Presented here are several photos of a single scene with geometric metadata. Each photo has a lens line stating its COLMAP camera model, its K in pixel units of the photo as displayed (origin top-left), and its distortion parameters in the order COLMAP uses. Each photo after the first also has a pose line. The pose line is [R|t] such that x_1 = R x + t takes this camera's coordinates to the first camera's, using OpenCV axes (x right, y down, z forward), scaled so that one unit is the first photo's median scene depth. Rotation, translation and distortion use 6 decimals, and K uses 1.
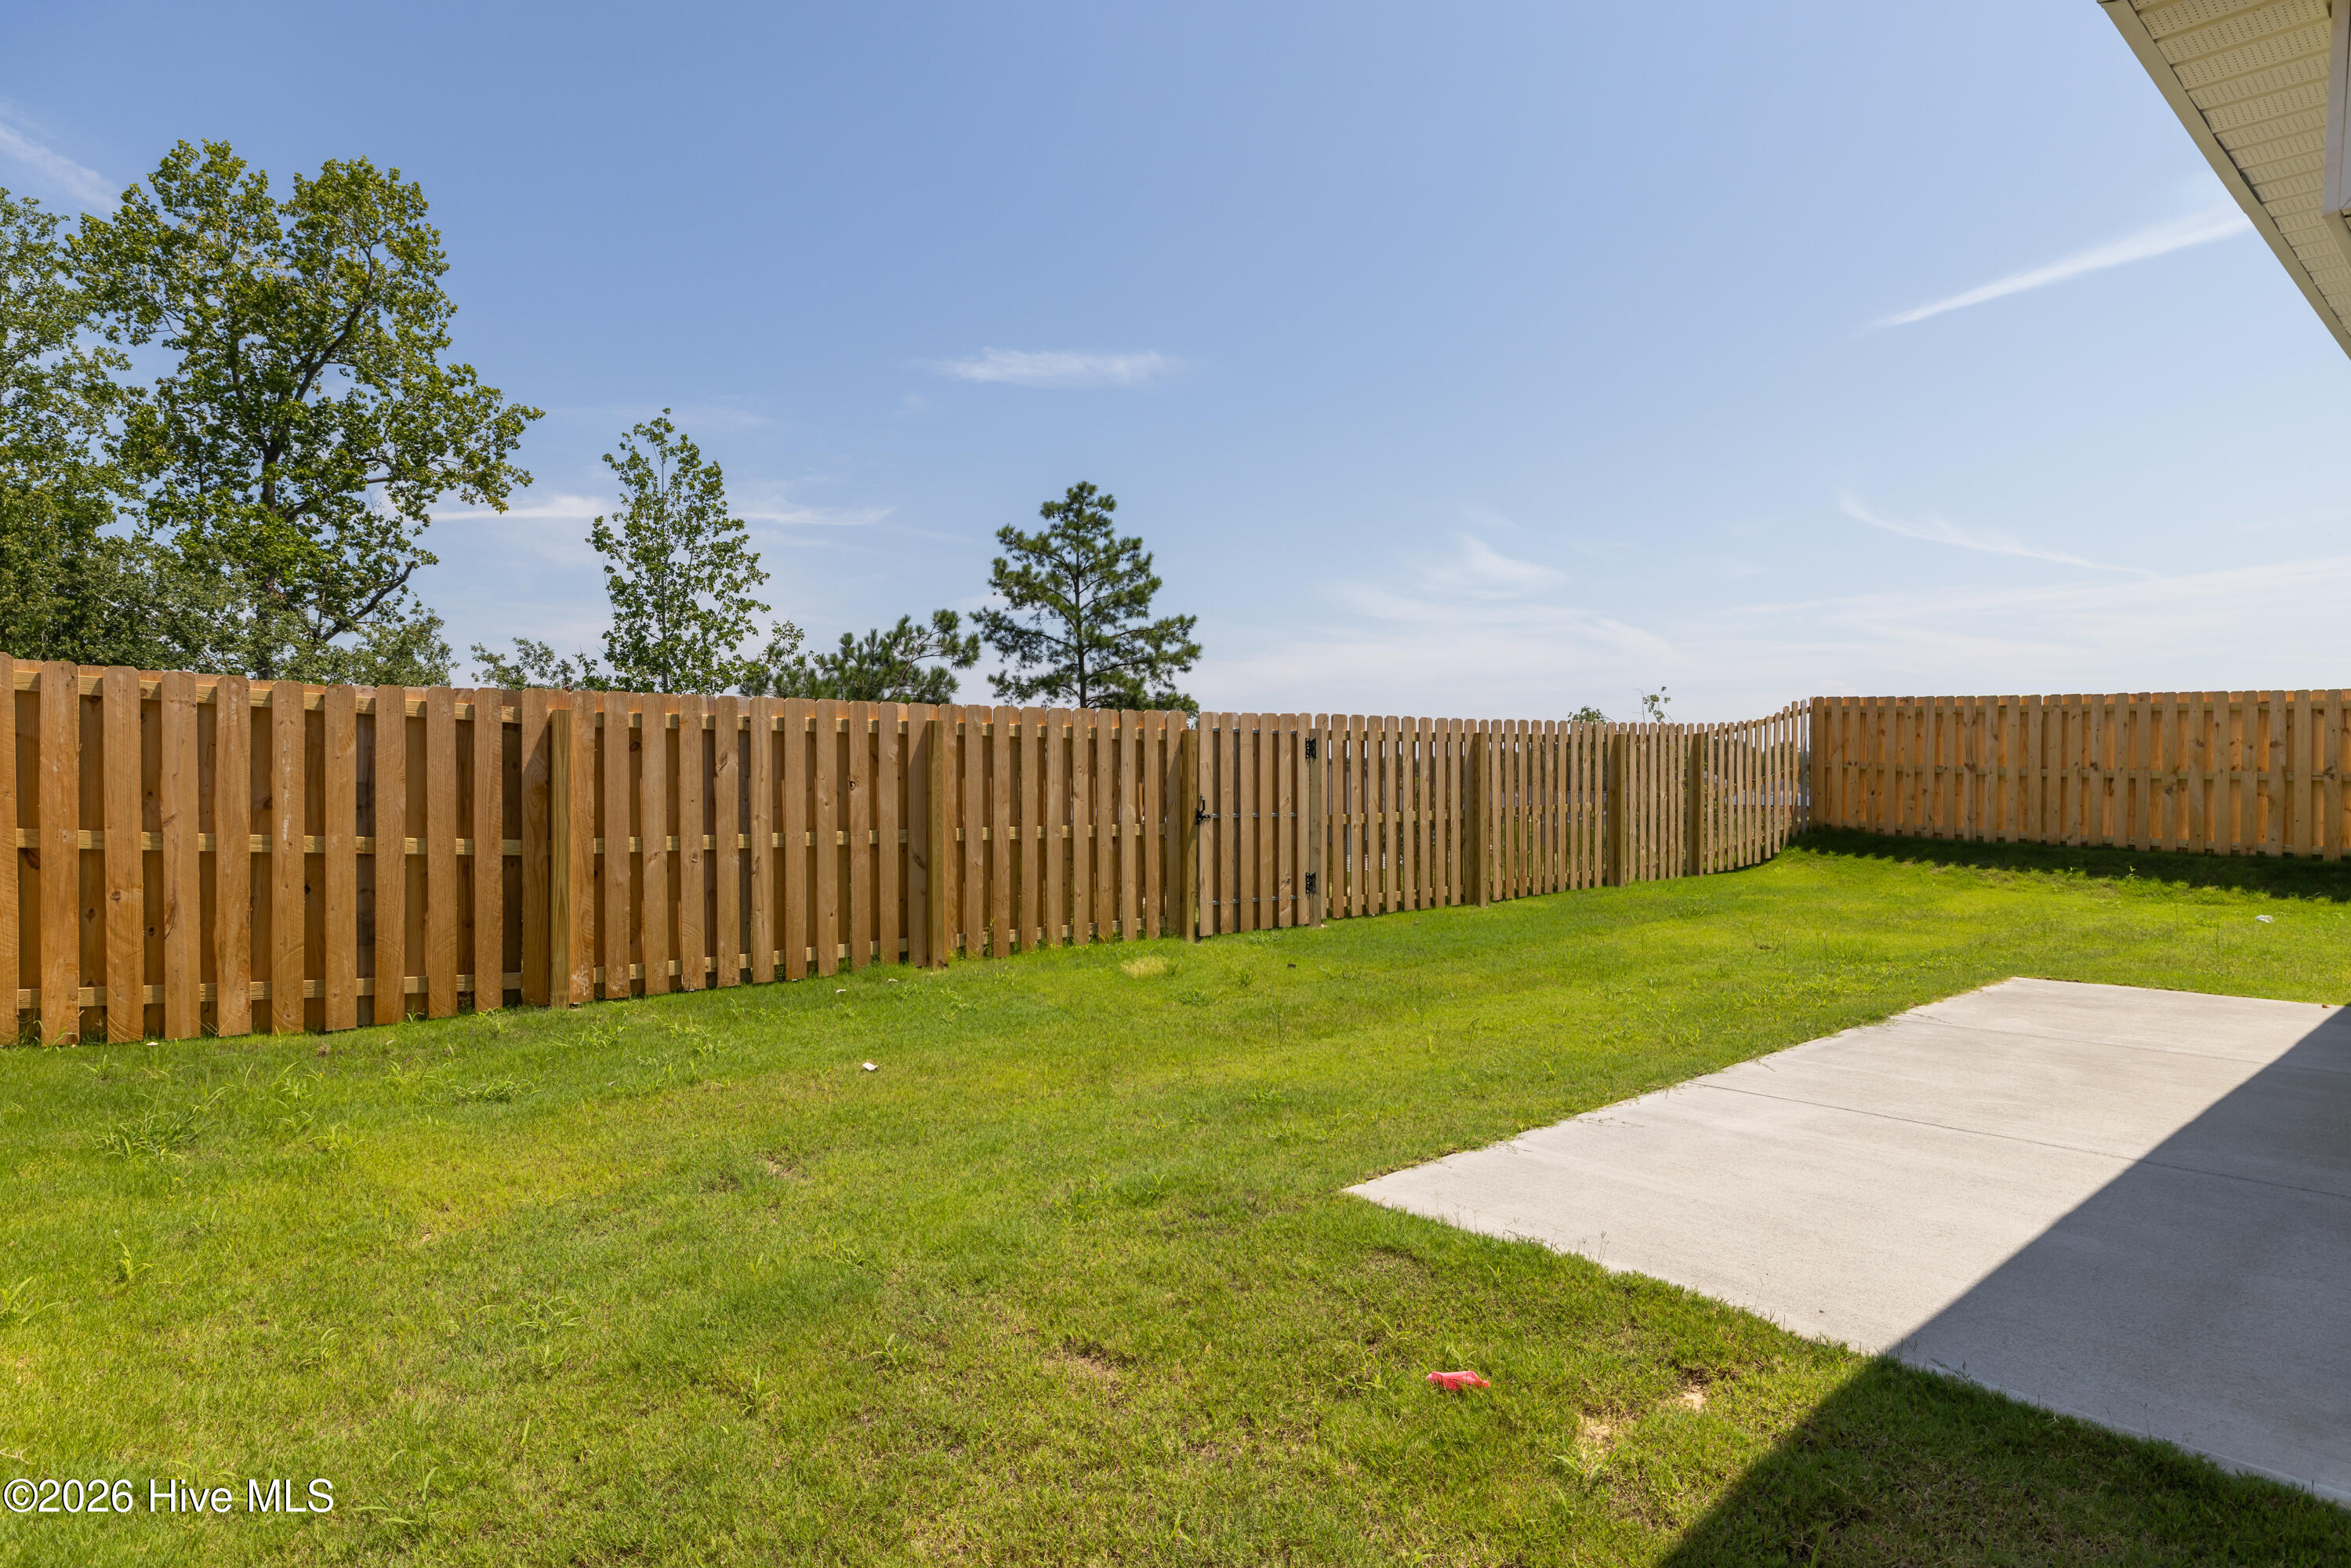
lens RADIAL K [[1250.6, 0, 1177.5], [0, 1250.6, 788.7], [0, 0, 1]] dist [0.001912, -0.001495]
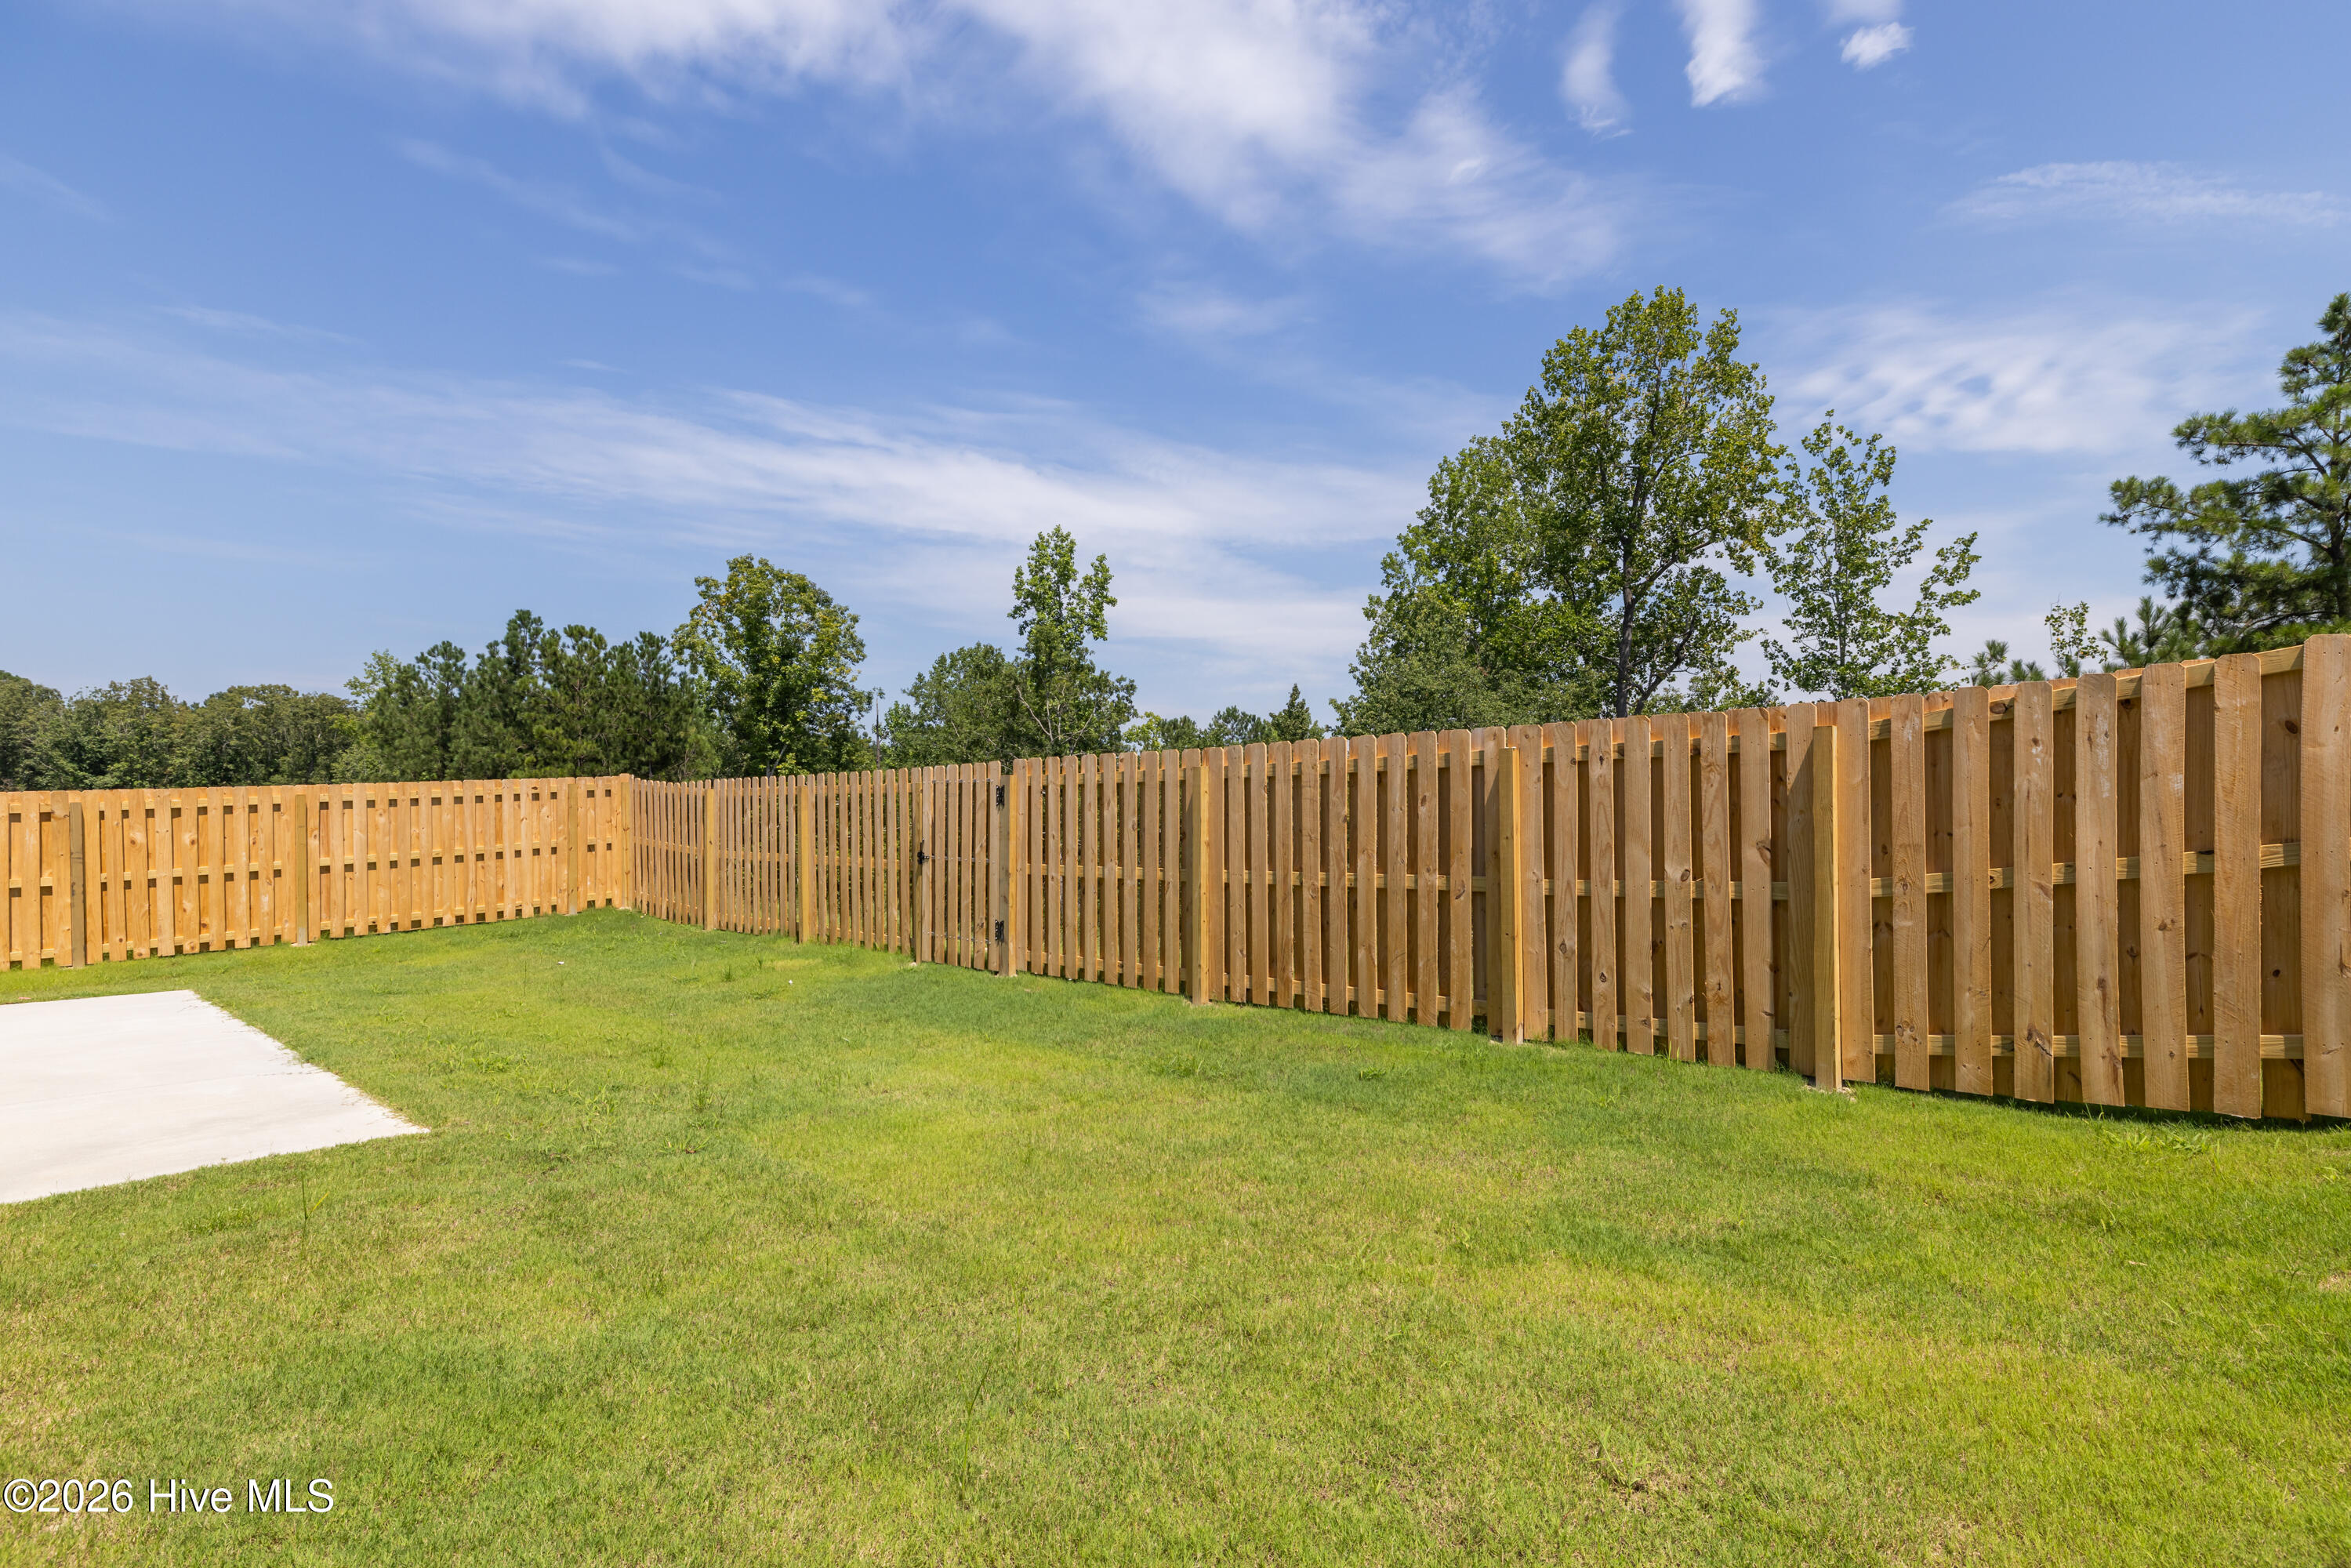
lens RADIAL K [[1191.2, 0, 1184.3], [0, 1191.2, 804.6], [0, 0, 1]] dist [0.003788, -0.000872]
pose [[0.115382, 0.002245, -0.993319, 0.842777], [0.000830, 0.999997, 0.002357, -0.021628], [0.993321, -0.001096, 0.115379, 0.817996]]
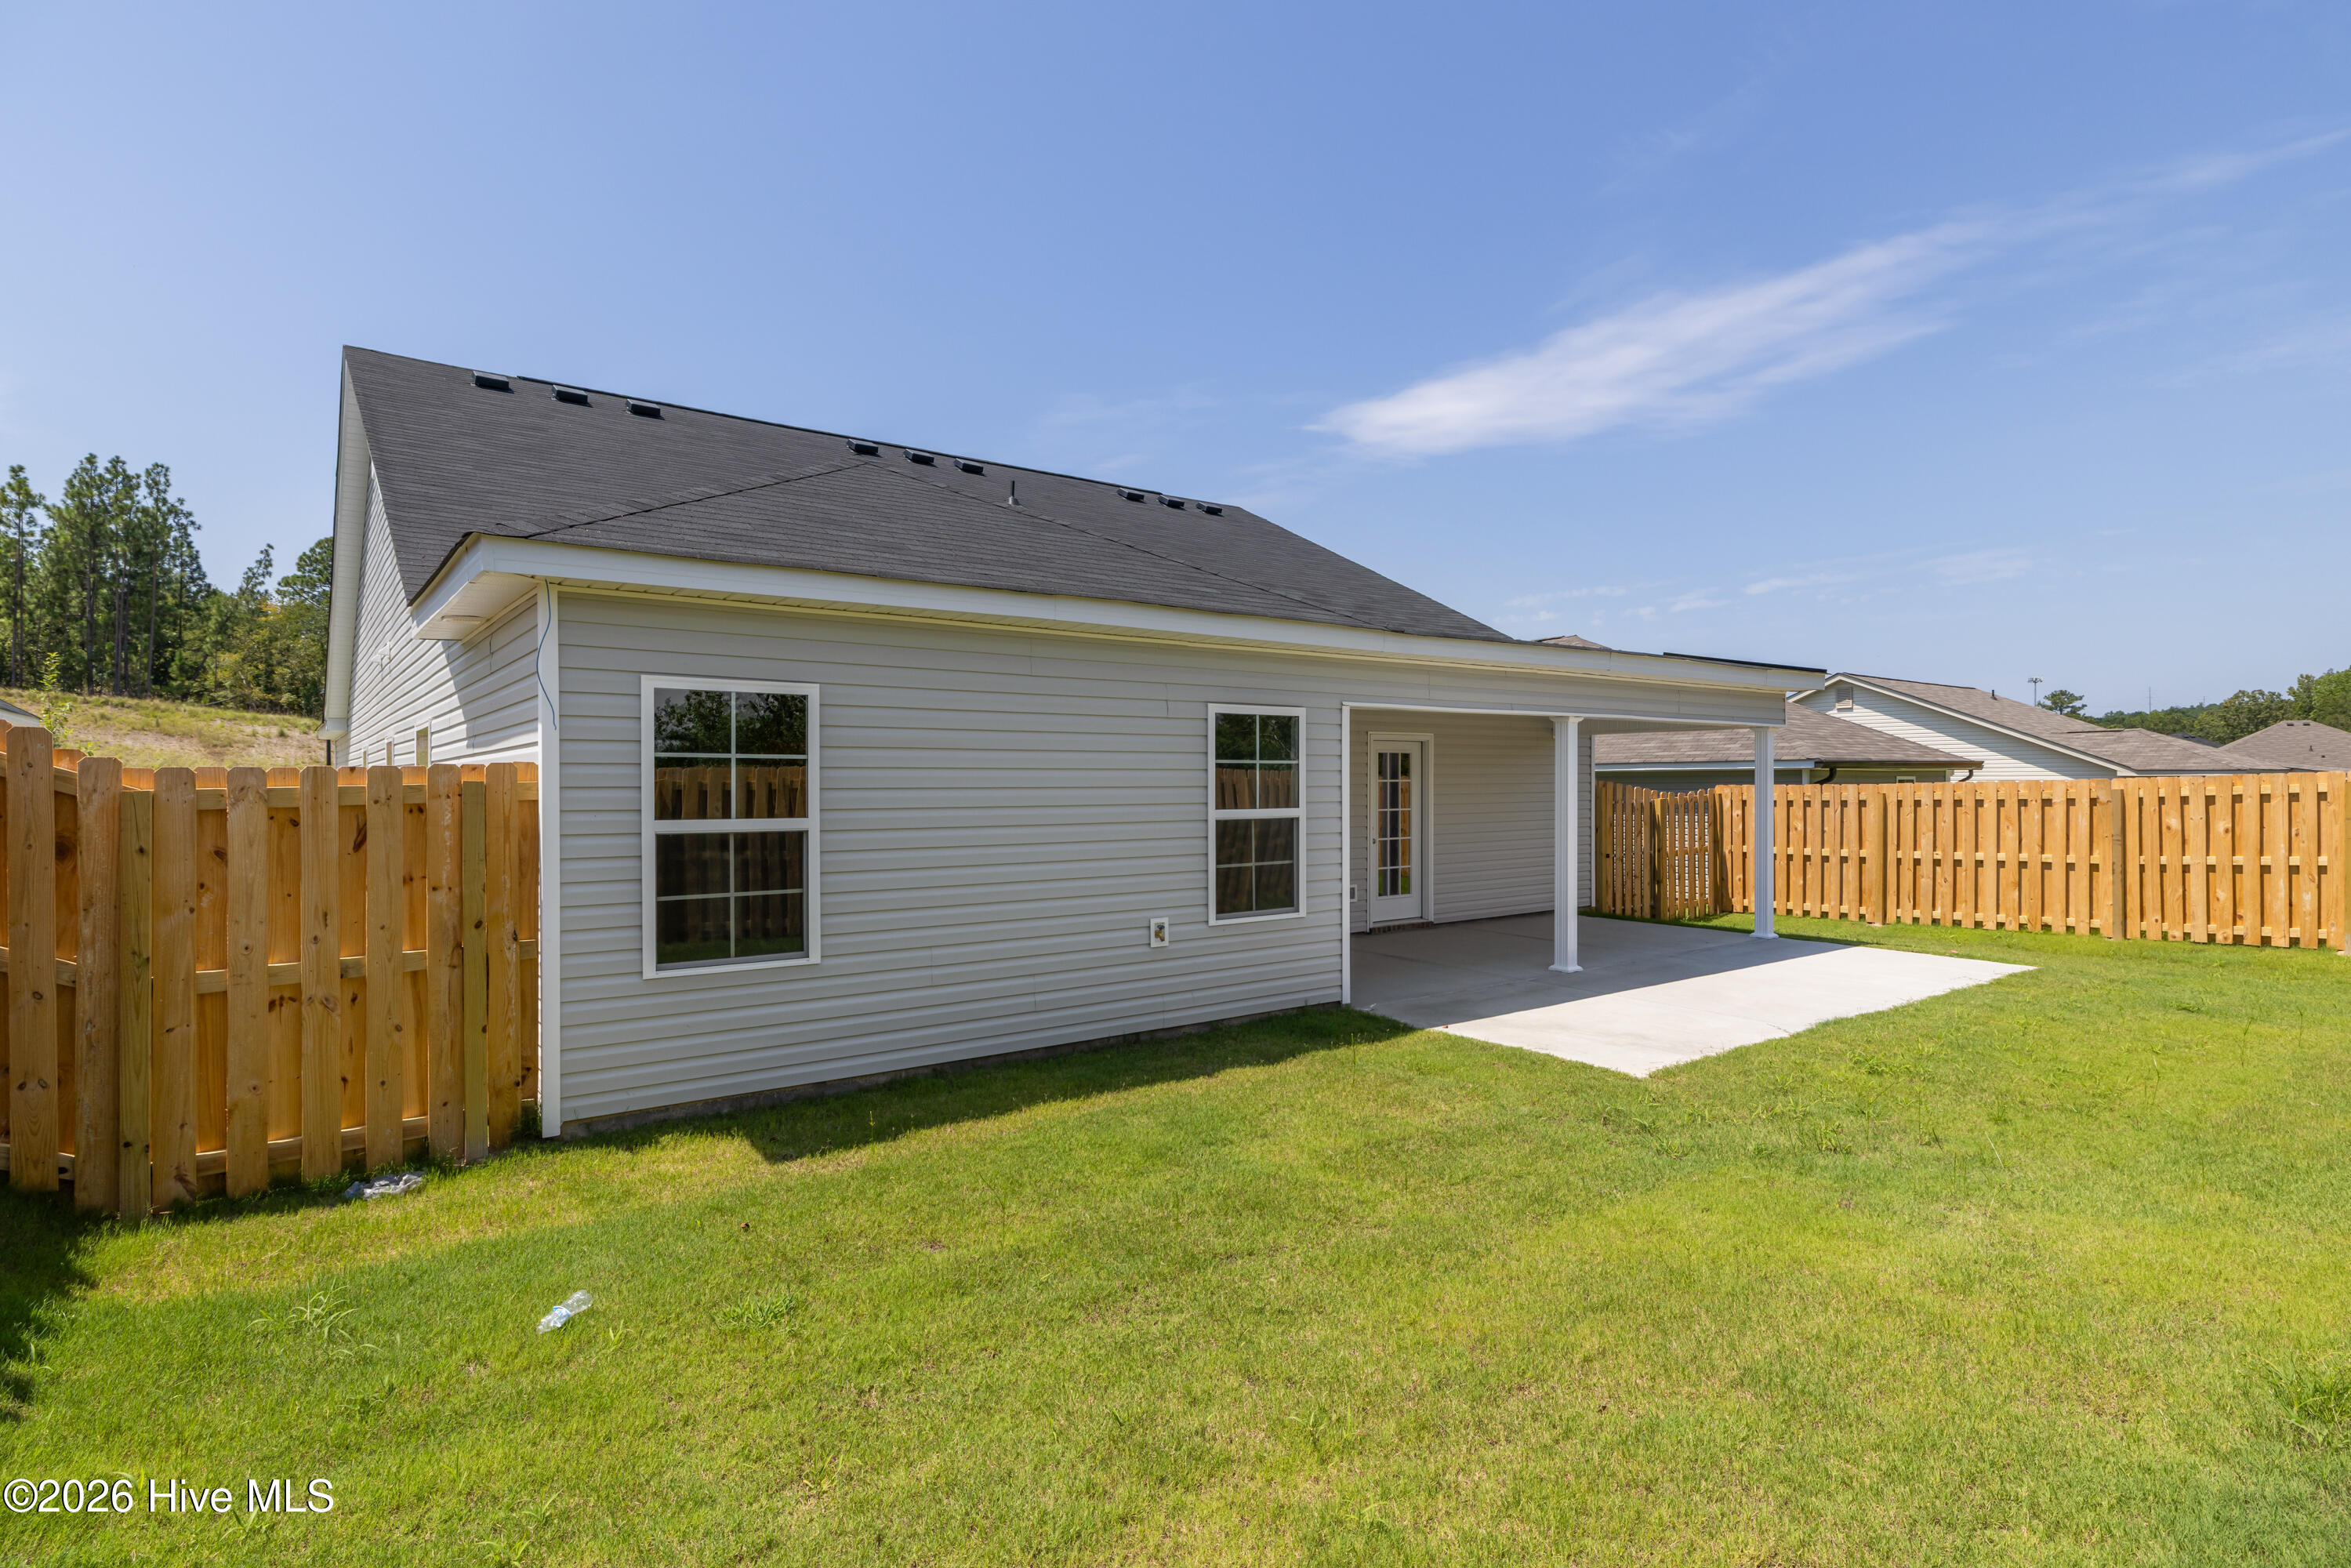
lens RADIAL K [[1191.2, 0, 1164.9], [0, 1191.2, 787.9], [0, 0, 1]] dist [0.003788, -0.000872]
pose [[-0.997815, 0.003520, 0.065979, 0.575082], [0.004400, 0.999903, 0.013209, -0.039989], [-0.065926, 0.013470, -0.997734, 1.127881]]
